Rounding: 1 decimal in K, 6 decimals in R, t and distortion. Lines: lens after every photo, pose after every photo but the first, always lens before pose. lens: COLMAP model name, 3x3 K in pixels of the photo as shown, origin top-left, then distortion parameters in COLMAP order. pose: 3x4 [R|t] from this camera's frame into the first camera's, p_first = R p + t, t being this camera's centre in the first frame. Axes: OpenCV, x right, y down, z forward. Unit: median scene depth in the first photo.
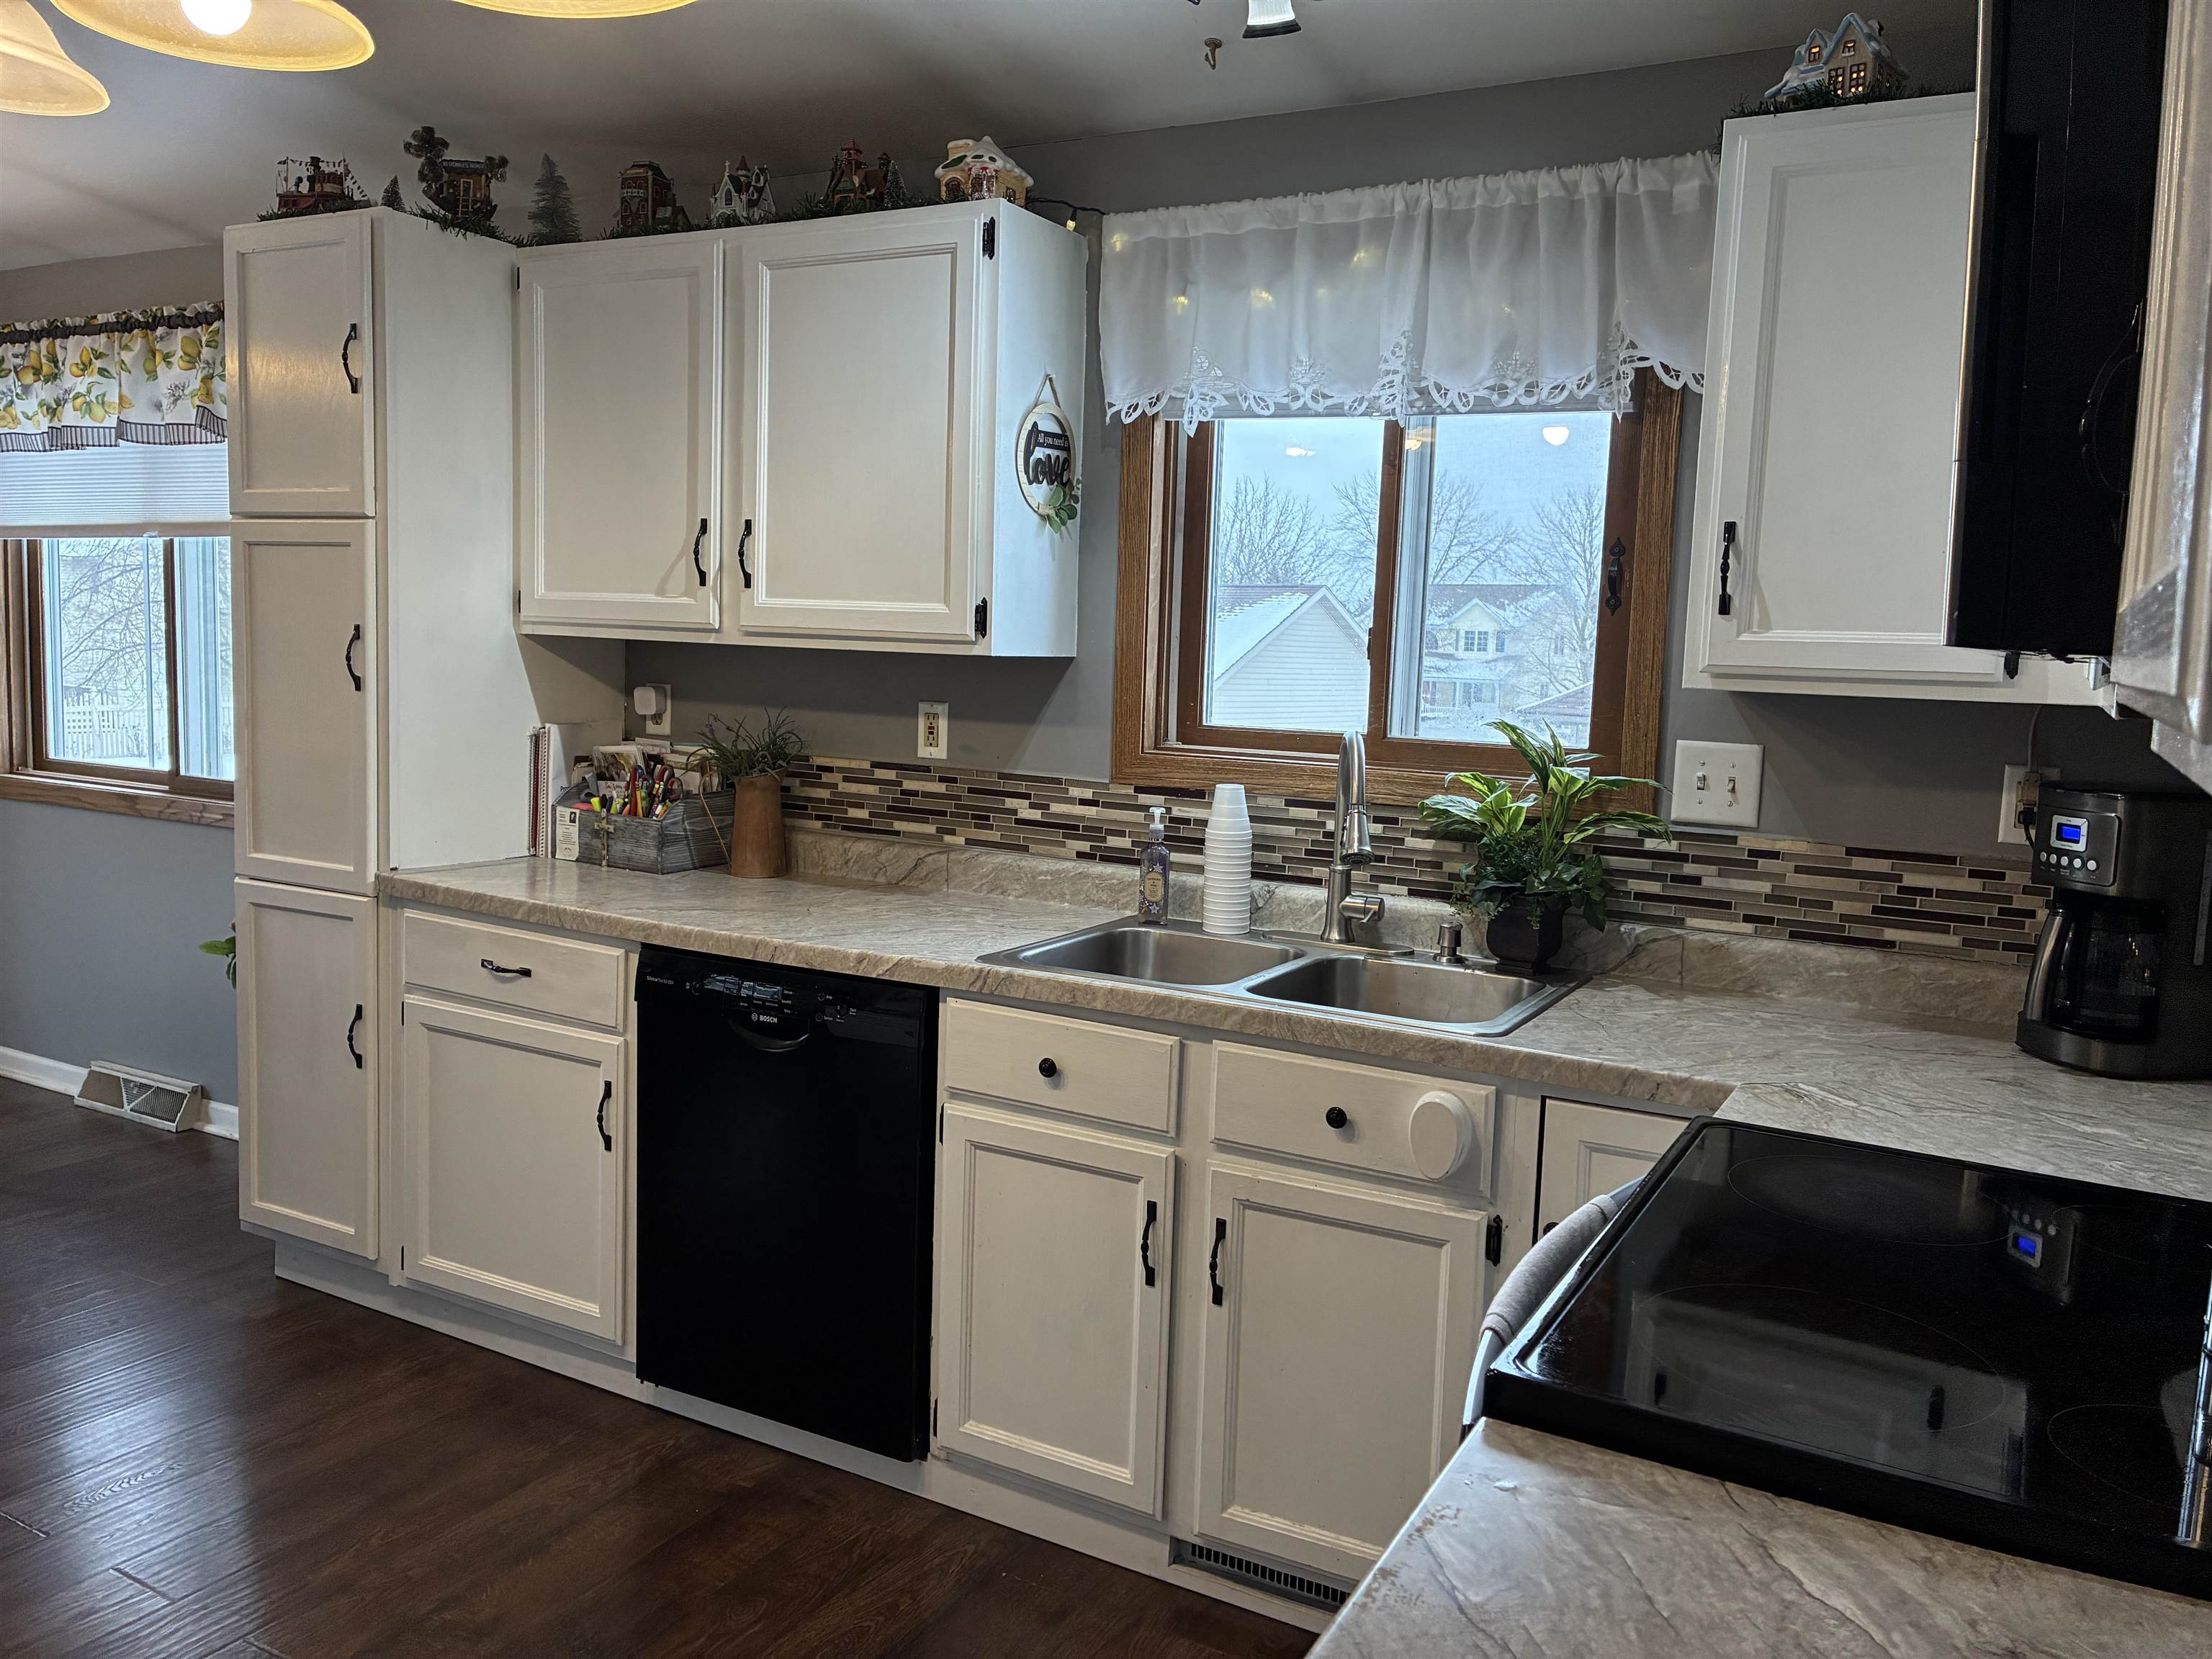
lens RADIAL K [[1680.1, 0, 1127.5], [0, 1680.1, 821.0], [0, 0, 1]] dist [0.049018, -0.047294]
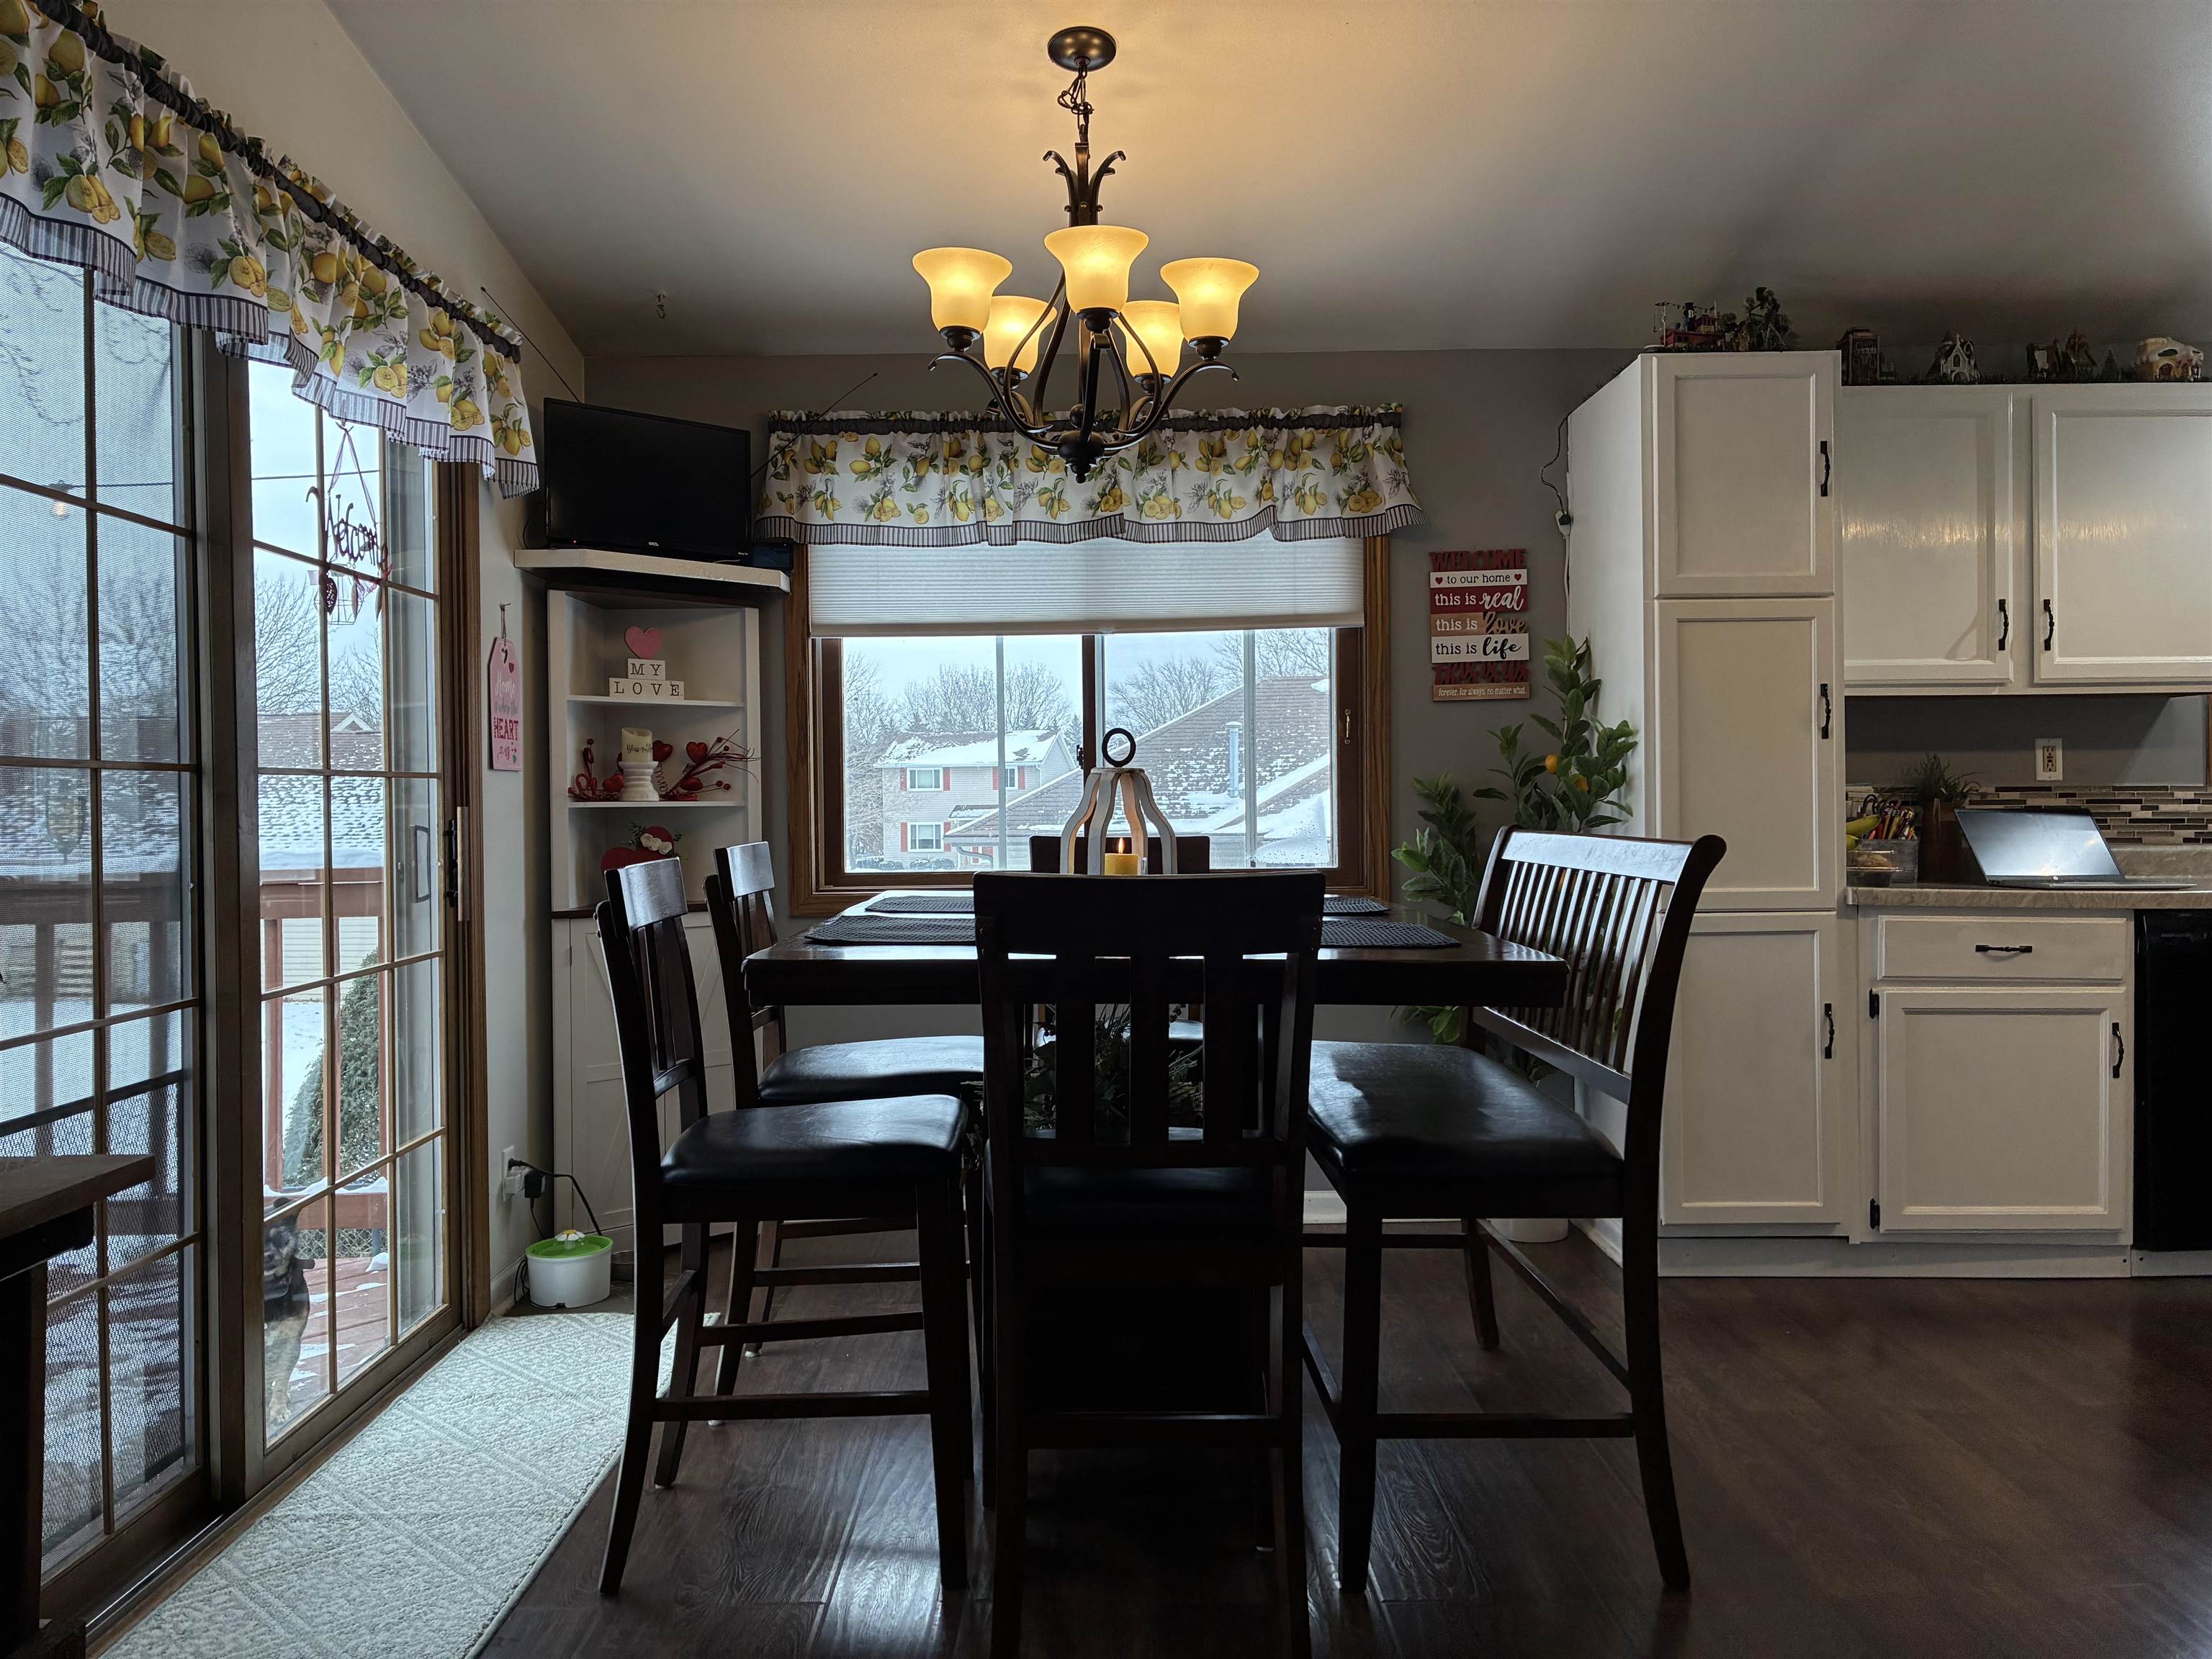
lens RADIAL K [[1680.1, 0, 1119.3], [0, 1680.1, 806.7], [0, 0, 1]] dist [0.049018, -0.047294]
pose [[0.871930, -0.048230, 0.487250, -1.573538], [0.093298, 0.993269, -0.068640, 0.007561], [-0.480660, 0.105309, 0.870561, 0.210707]]
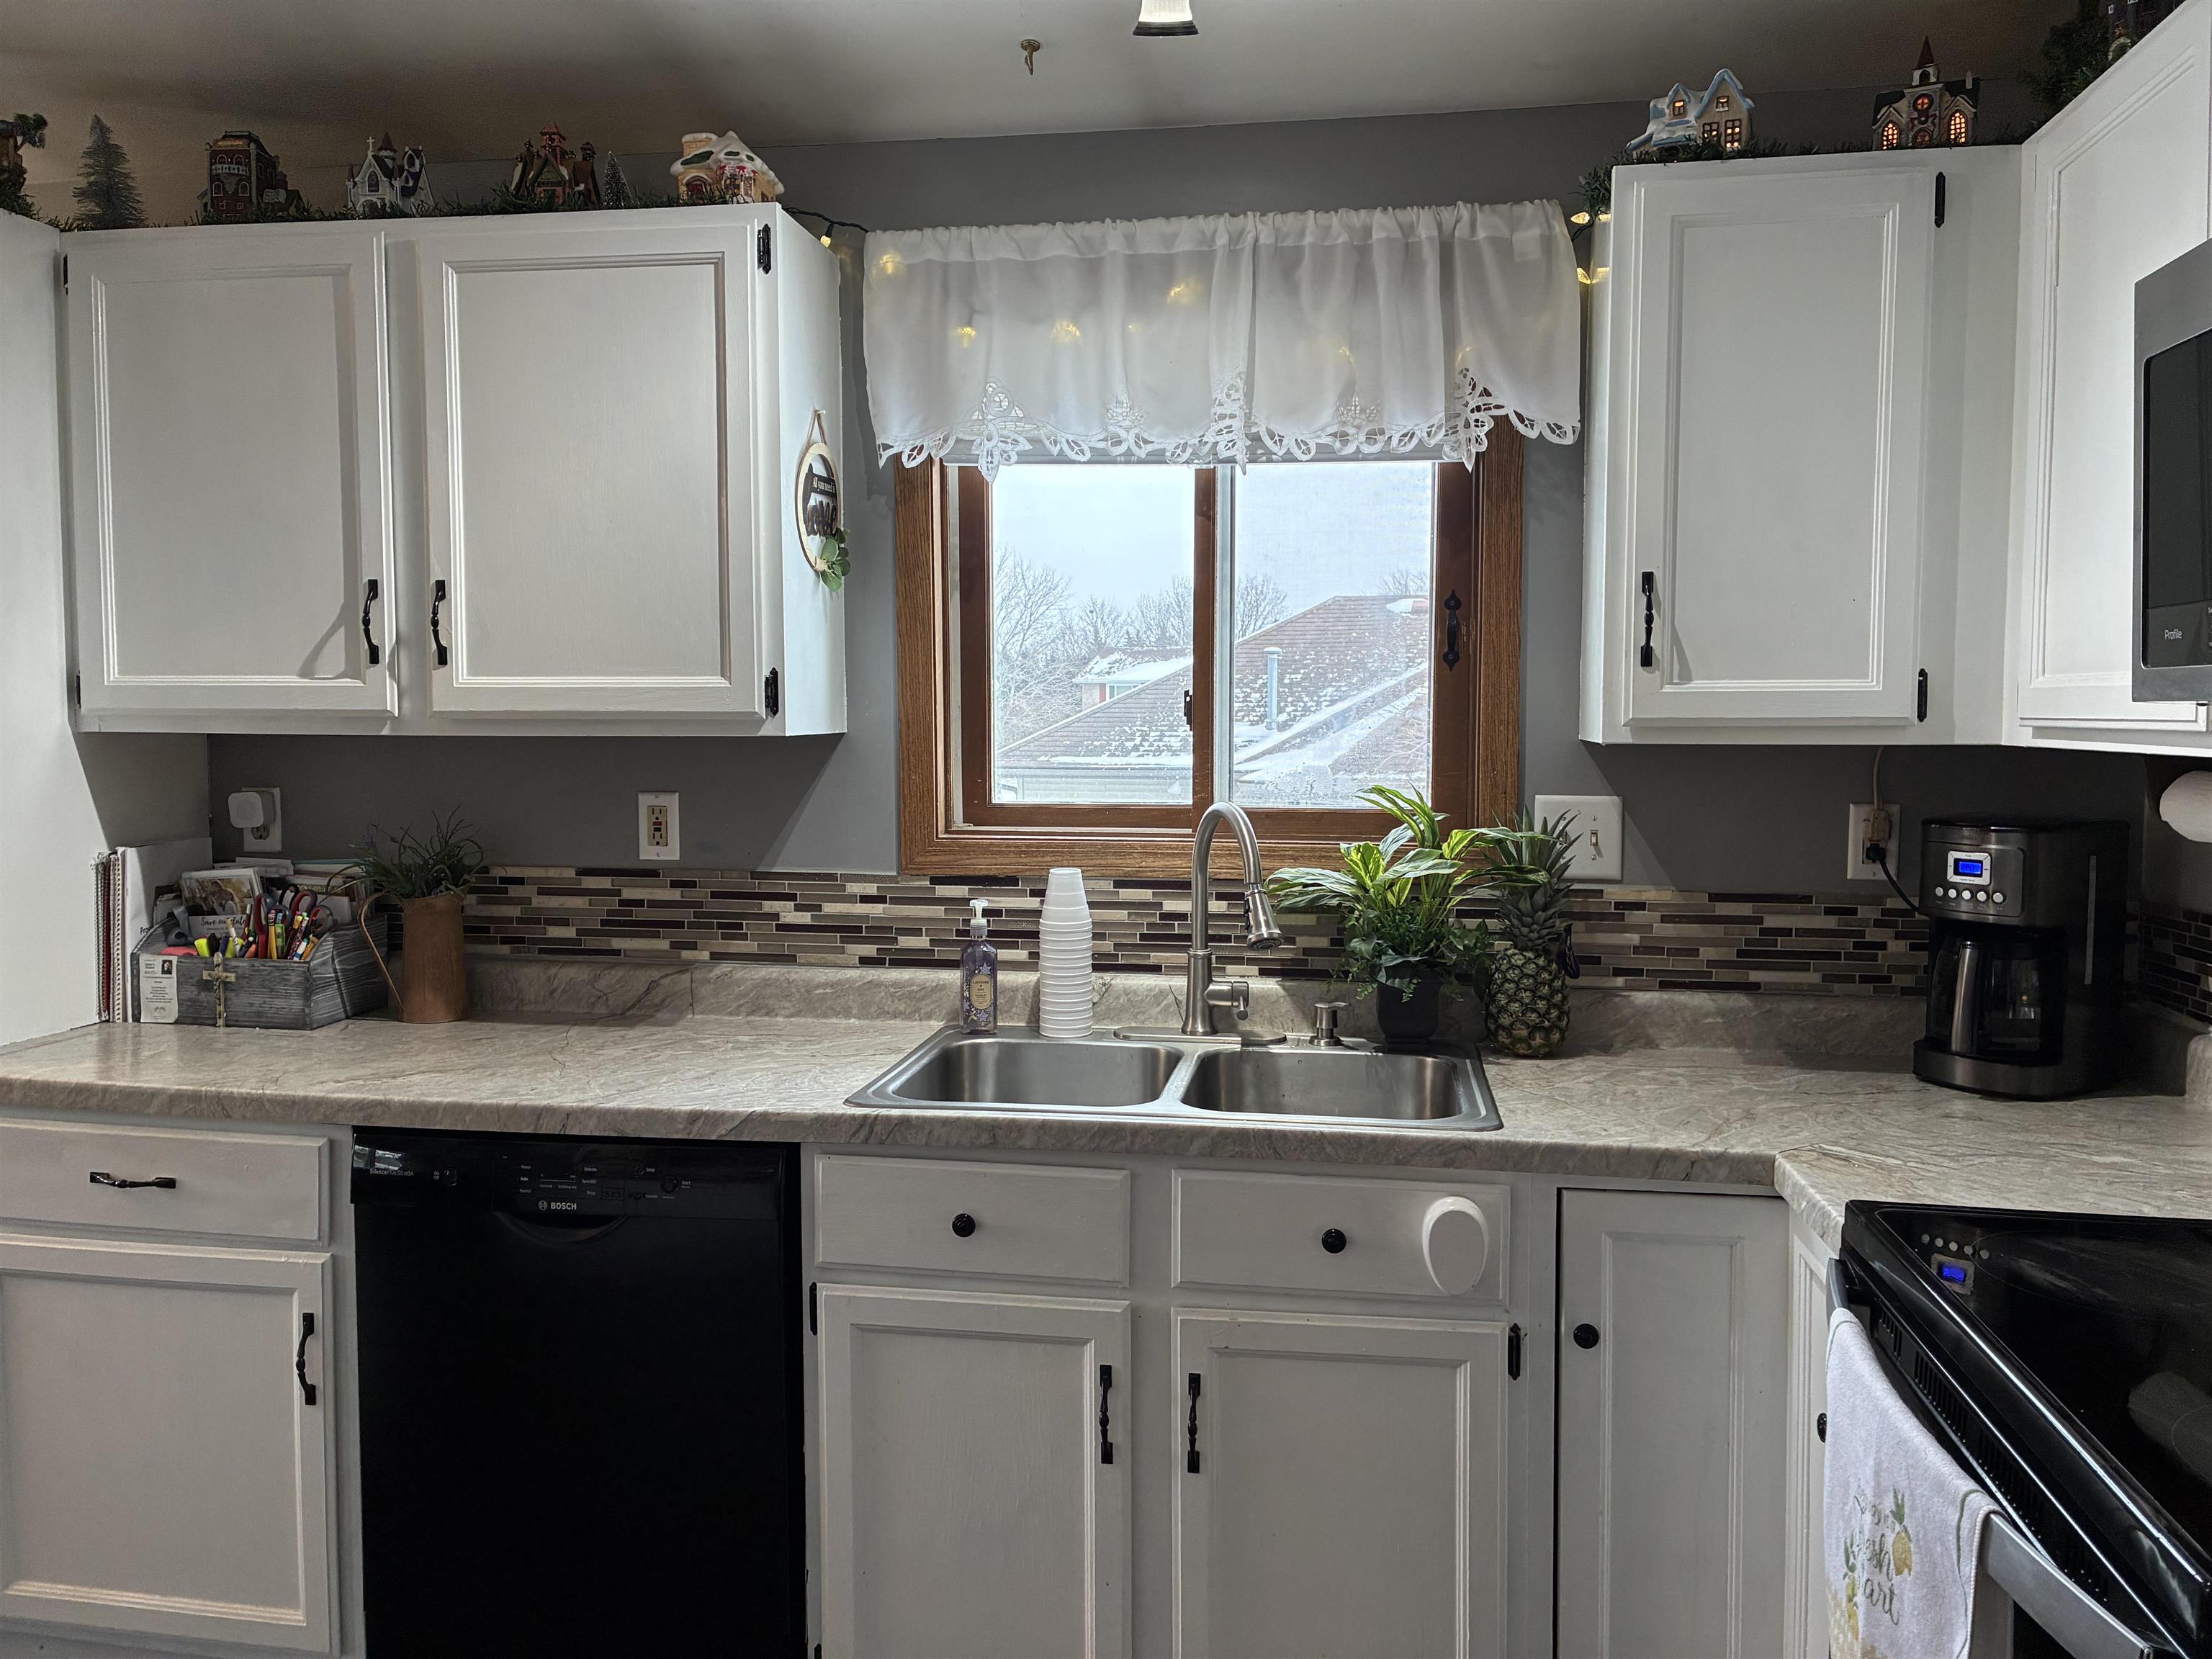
lens RADIAL K [[1680.1, 0, 1107.4], [0, 1680.1, 816.8], [0, 0, 1]] dist [0.049018, -0.047294]
pose [[0.939969, -0.056727, 0.336512, -0.210509], [0.068703, 0.997354, -0.023779, -0.026029], [-0.334273, 0.045471, 0.941379, 0.146101]]
